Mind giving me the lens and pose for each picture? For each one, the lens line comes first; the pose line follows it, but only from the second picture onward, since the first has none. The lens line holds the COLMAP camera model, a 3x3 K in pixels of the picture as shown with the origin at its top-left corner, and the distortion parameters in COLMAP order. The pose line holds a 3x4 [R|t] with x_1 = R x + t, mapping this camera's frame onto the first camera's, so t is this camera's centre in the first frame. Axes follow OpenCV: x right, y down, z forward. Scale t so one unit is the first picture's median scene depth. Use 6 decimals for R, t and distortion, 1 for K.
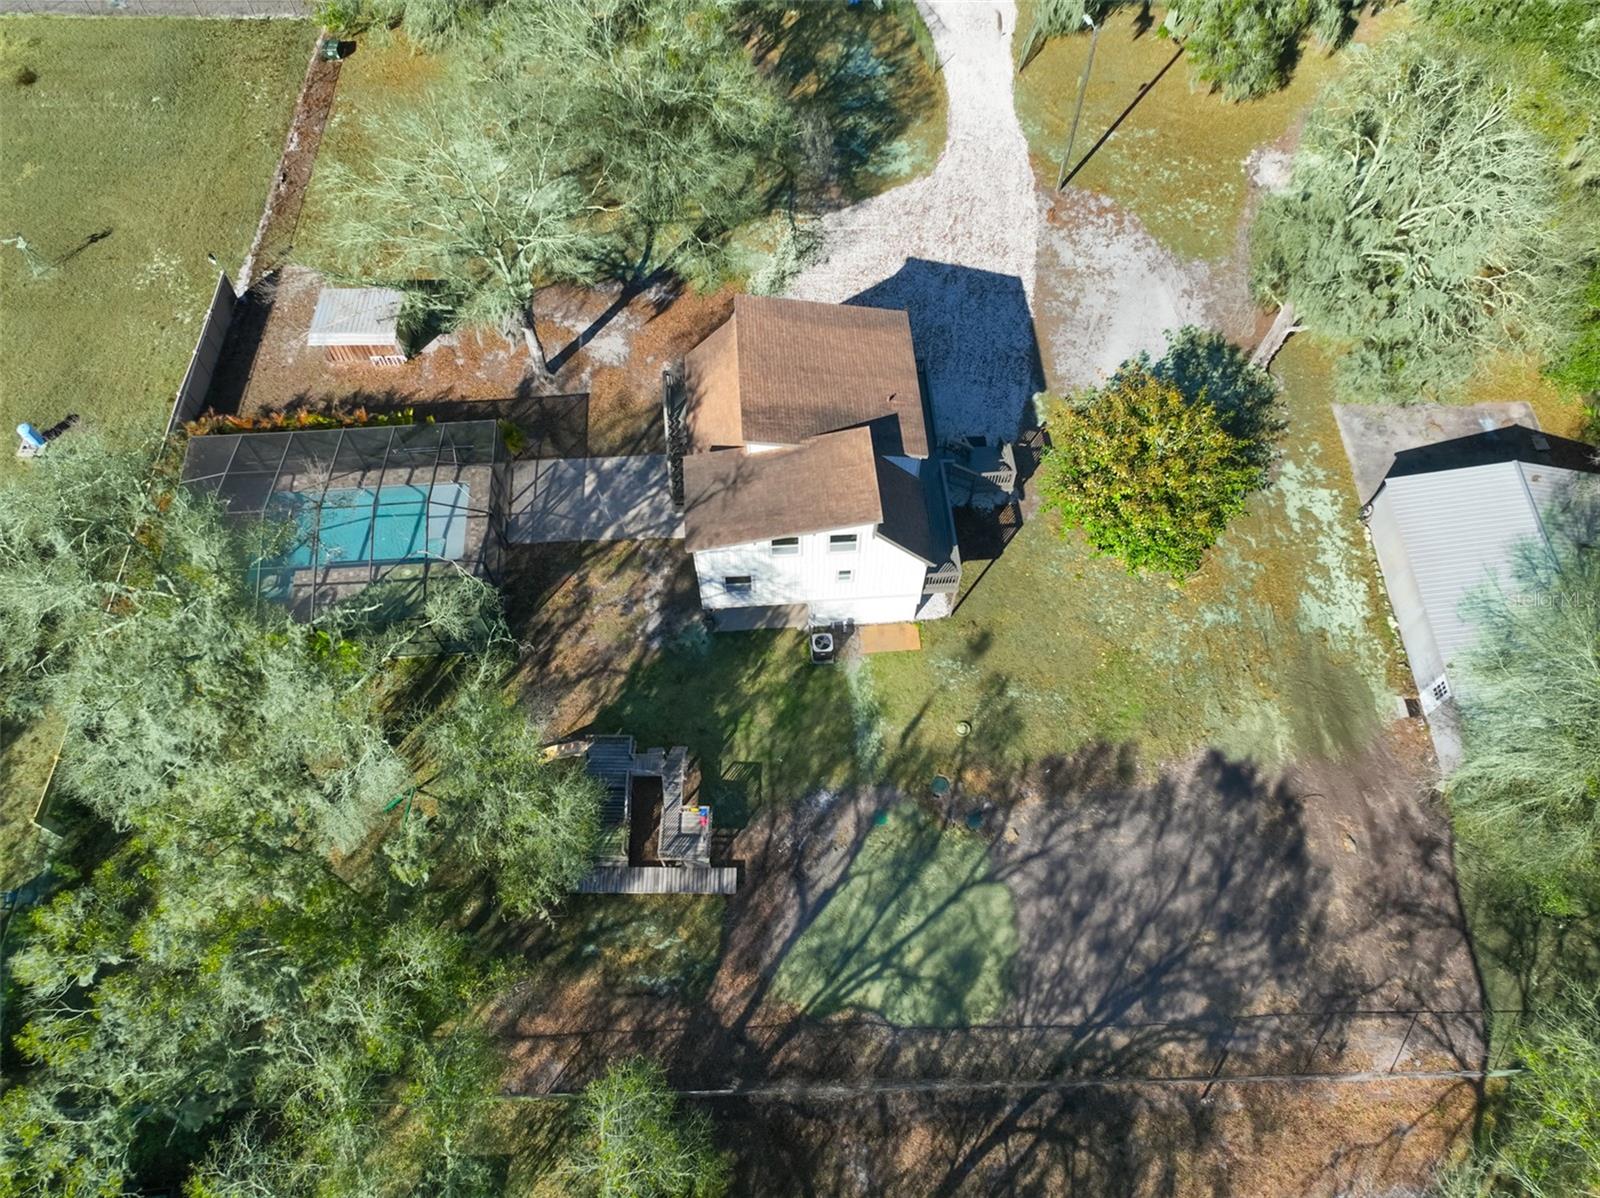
lens RADIAL K [[1119.1, 0, 806.6], [0, 1119.1, 593.2], [0, 0, 1]] dist [-0.001717, 0.020754]
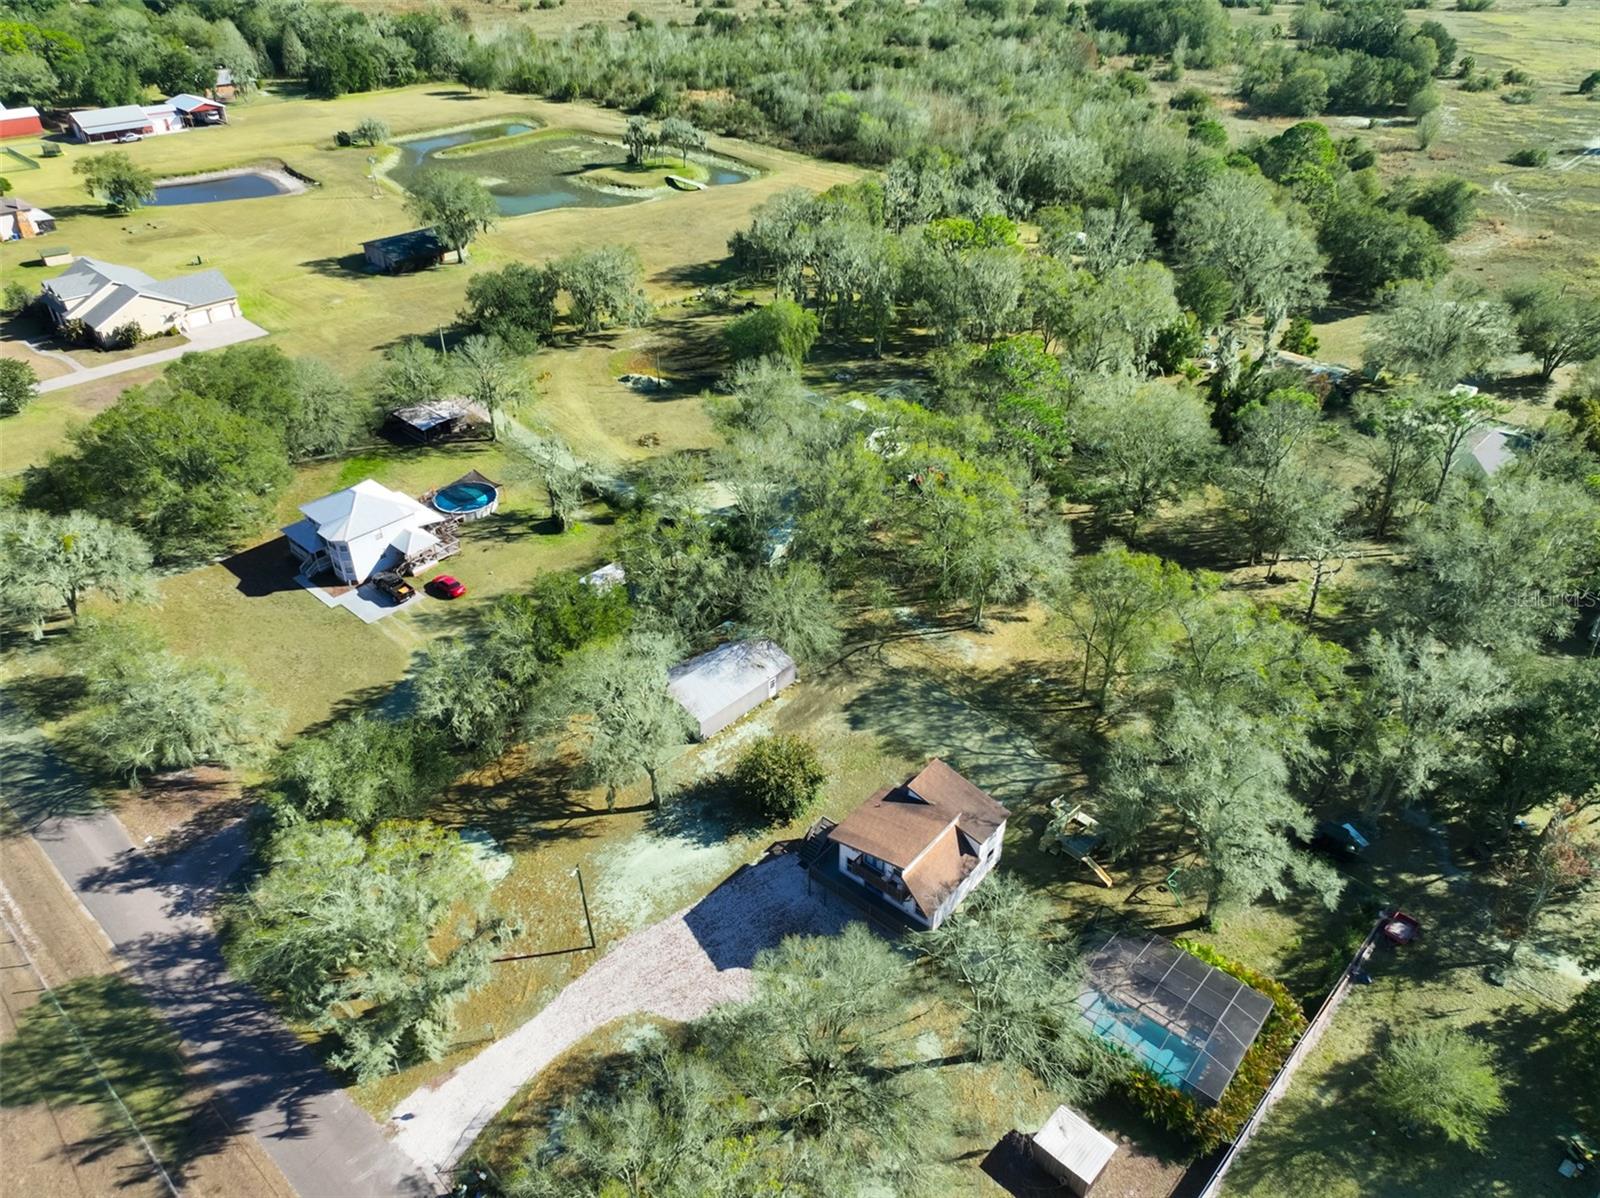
lens RADIAL K [[1119.1, 0, 806.6], [0, 1119.1, 593.2], [0, 0, 1]] dist [-0.001717, 0.020754]
pose [[-0.721585, -0.394284, 0.569082, -0.774636], [0.599860, 0.054336, 0.798258, -1.769205], [-0.345662, 0.917381, 0.197307, 0.298615]]
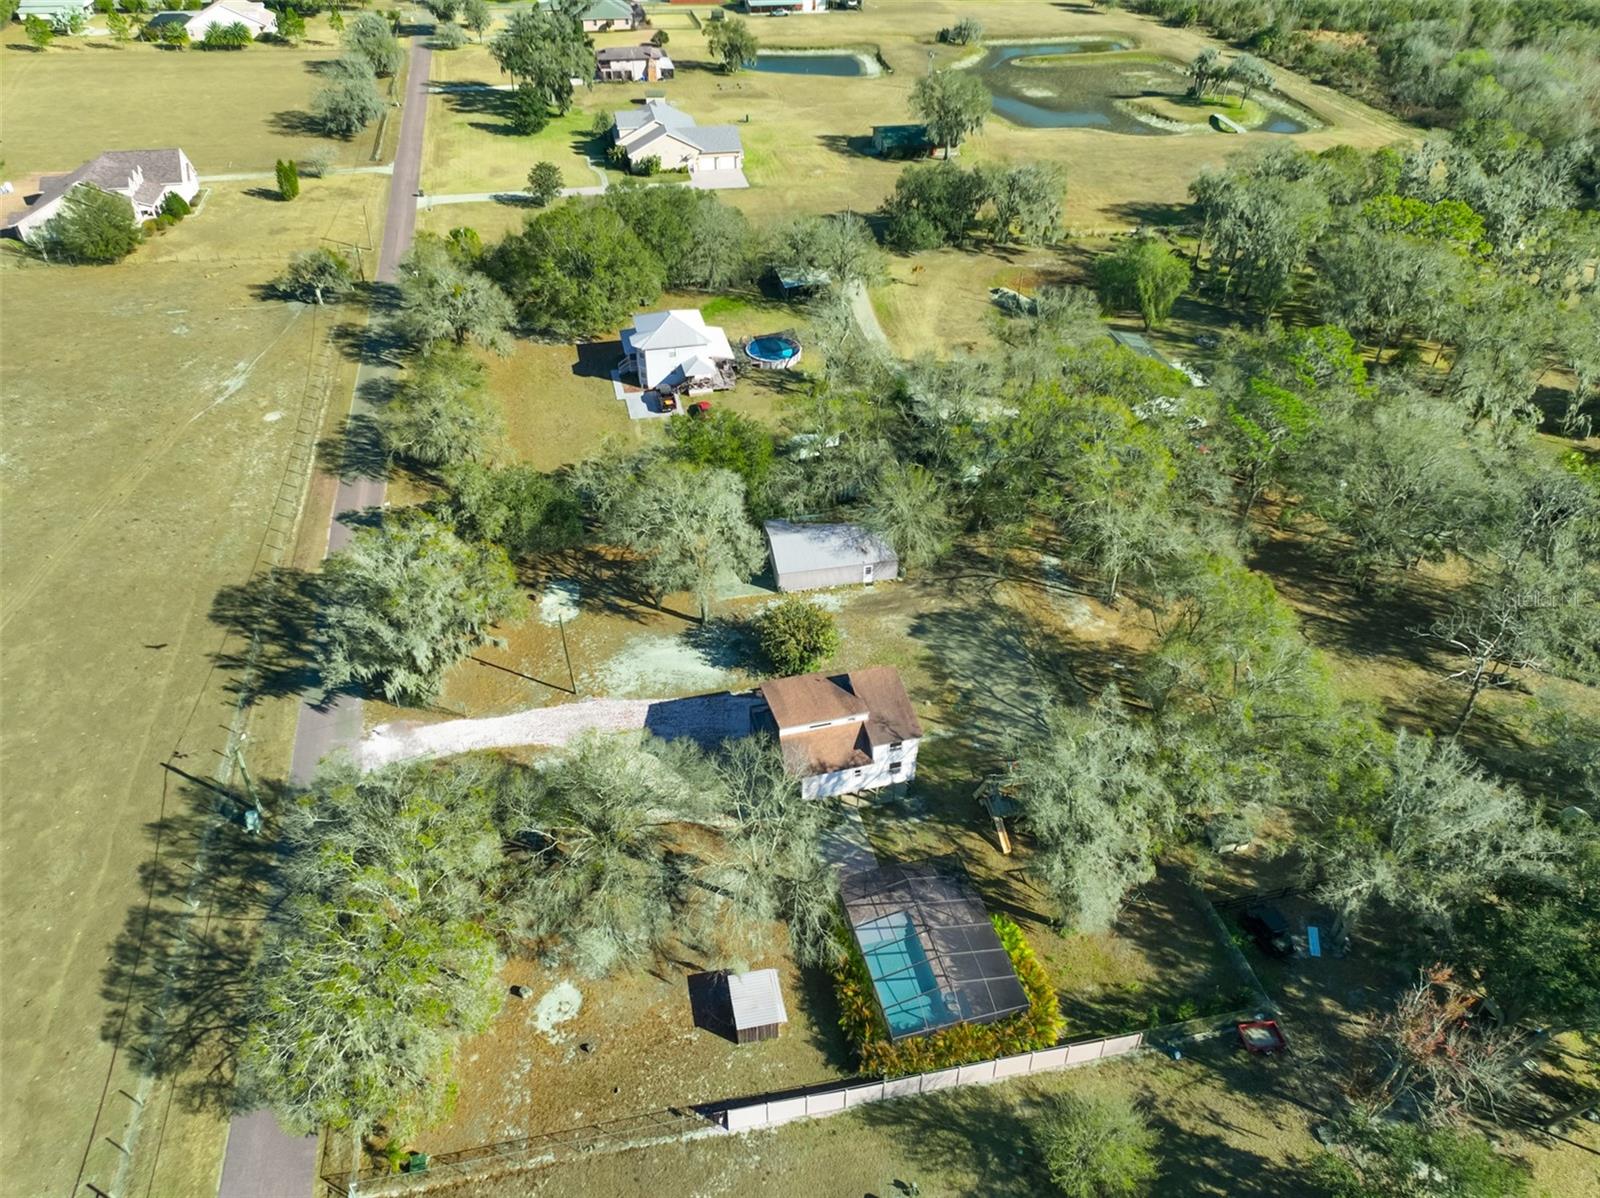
lens RADIAL K [[1119.1, 0, 806.6], [0, 1119.1, 593.2], [0, 0, 1]] dist [-0.001717, 0.020754]
pose [[-0.197605, -0.600760, 0.774623, -1.397848], [0.850214, 0.288297, 0.440478, -1.122996], [-0.487943, 0.745636, 0.453805, -0.066104]]
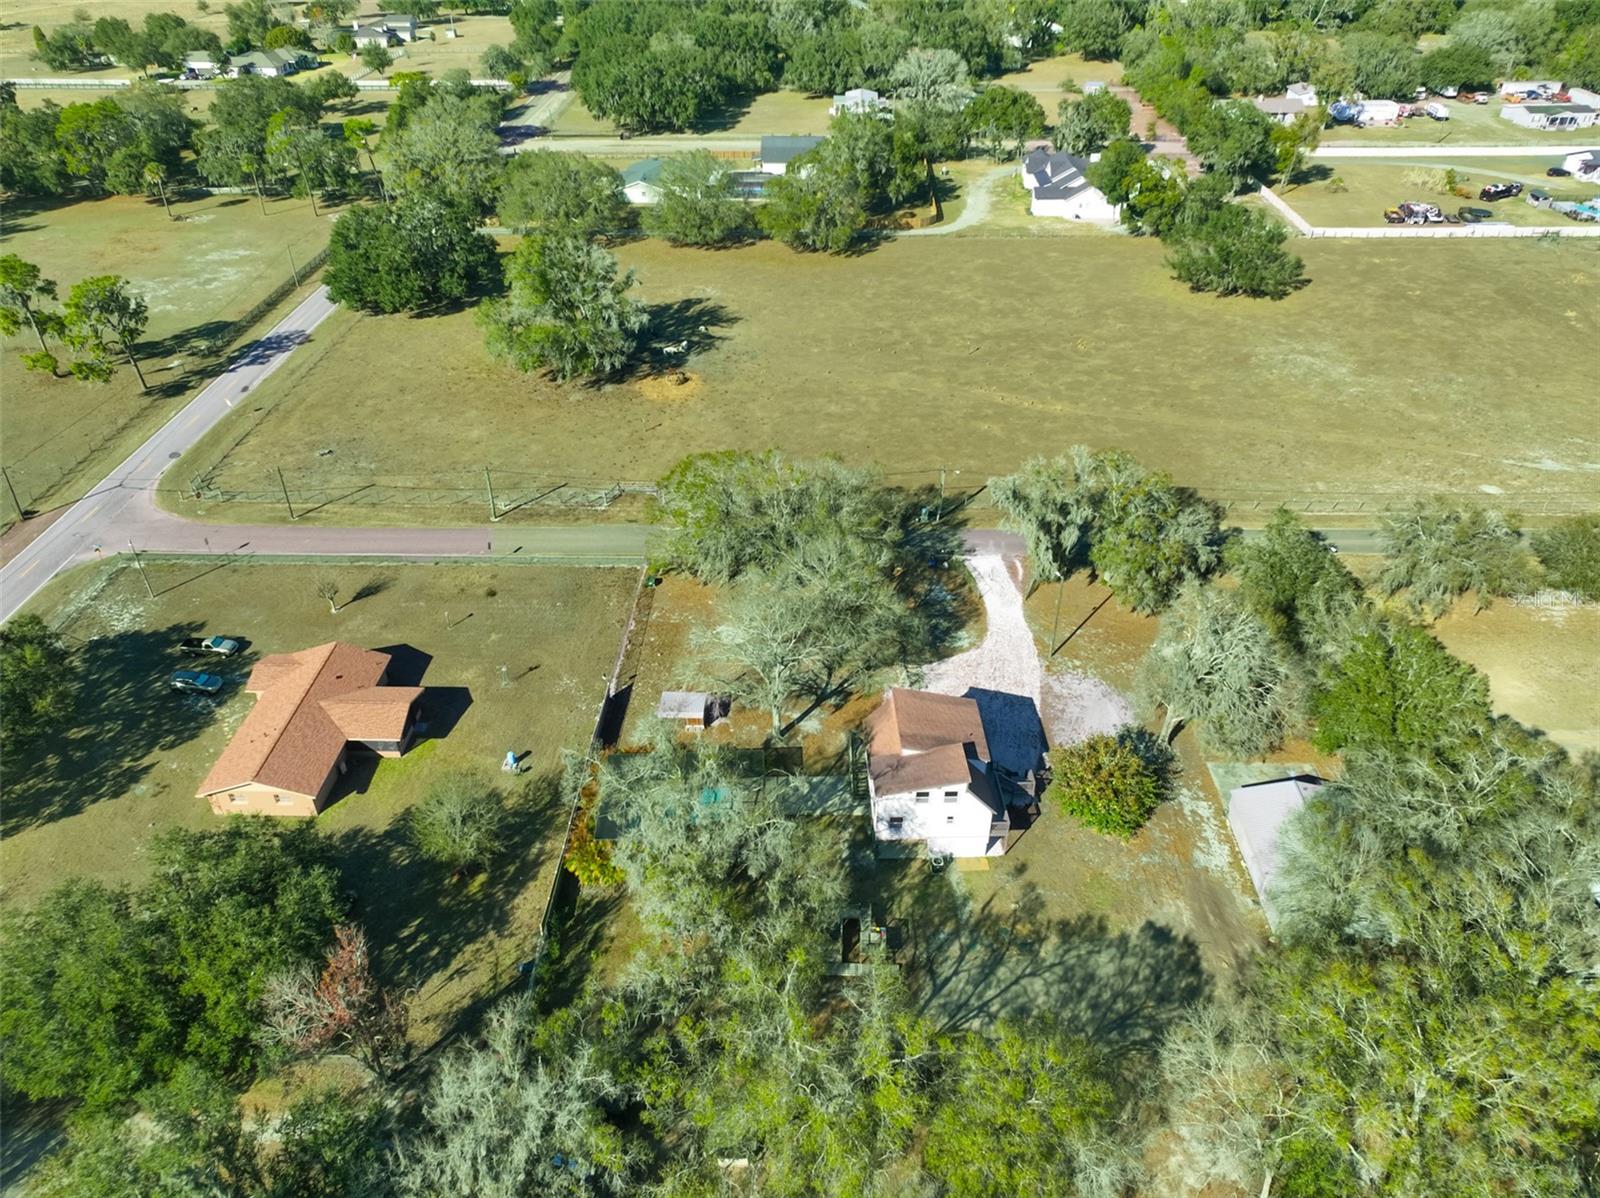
lens RADIAL K [[1119.1, 0, 806.6], [0, 1119.1, 593.2], [0, 0, 1]] dist [-0.001717, 0.020754]
pose [[0.999430, 0.020045, -0.027177, -0.165659], [-0.030035, 0.895508, -0.444030, 0.488111], [0.015437, 0.444593, 0.895599, -0.907686]]
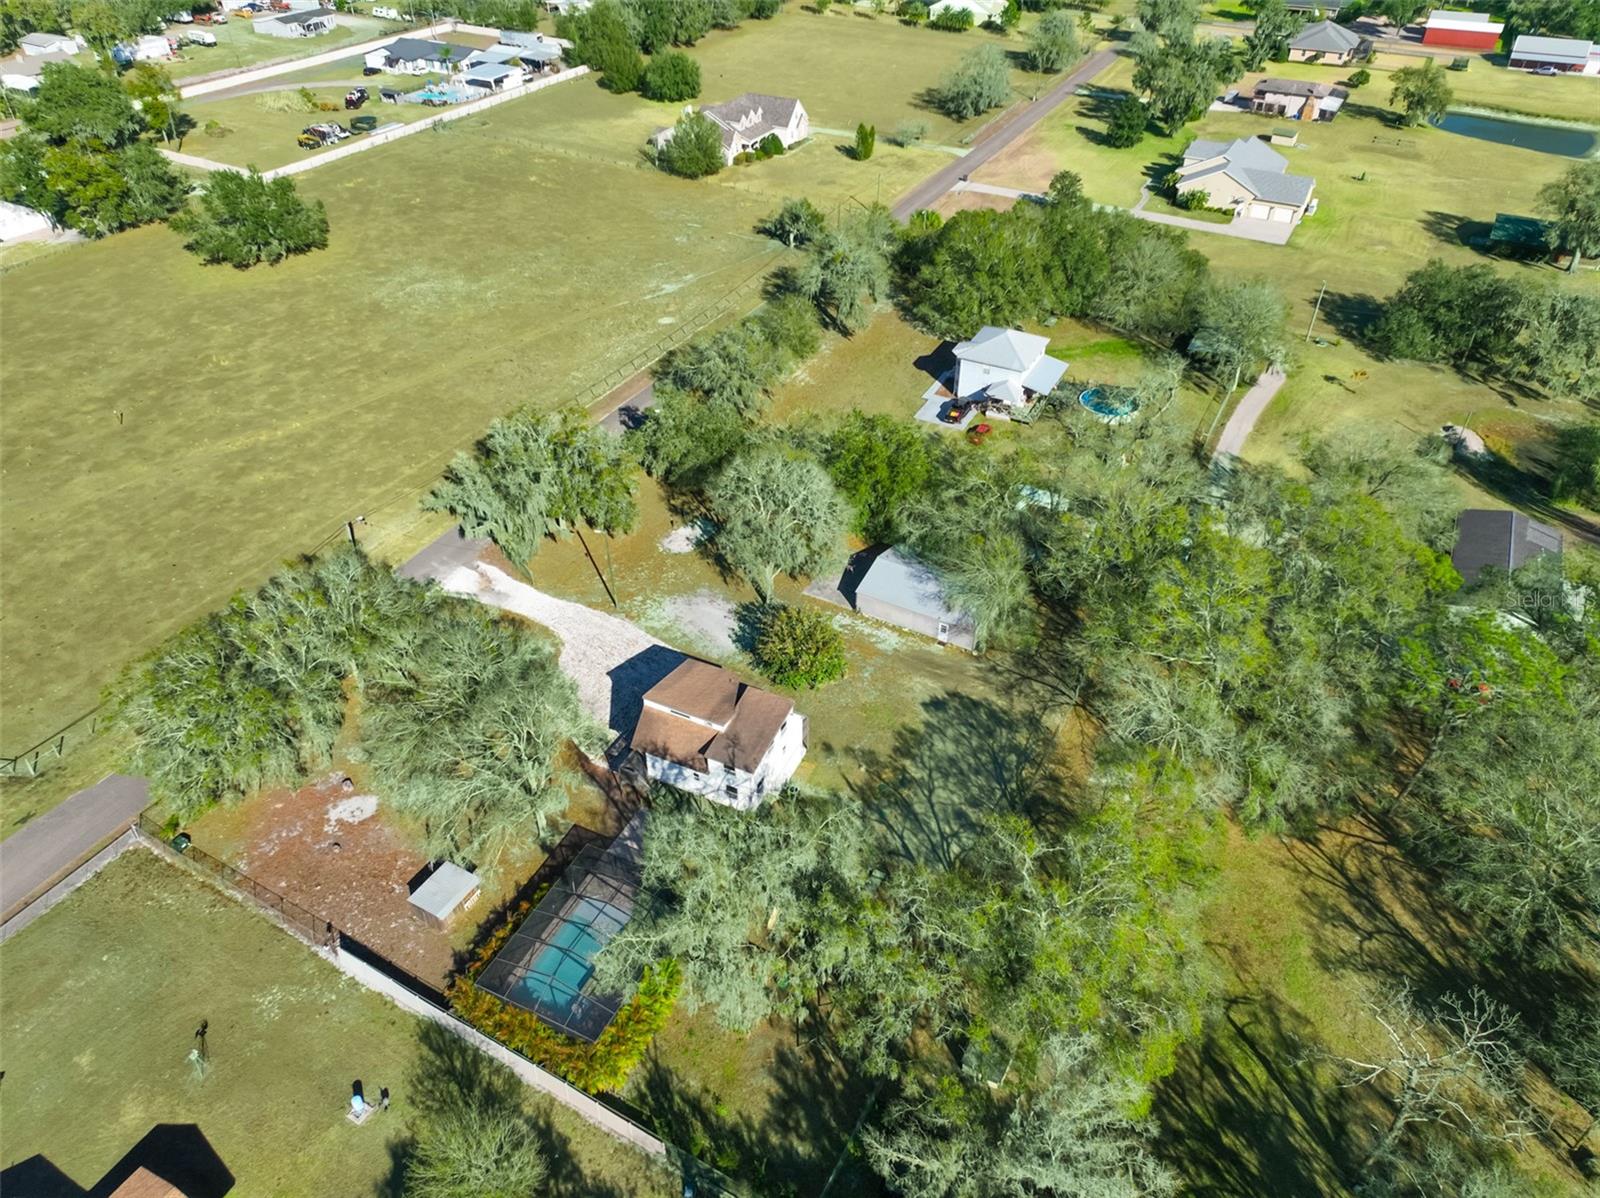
lens RADIAL K [[1119.1, 0, 806.6], [0, 1119.1, 593.2], [0, 0, 1]] dist [-0.001717, 0.020754]
pose [[0.492026, -0.527167, 0.692824, -1.169010], [0.756852, 0.652288, -0.041174, -0.084457], [-0.430215, 0.544624, 0.719930, -0.629831]]
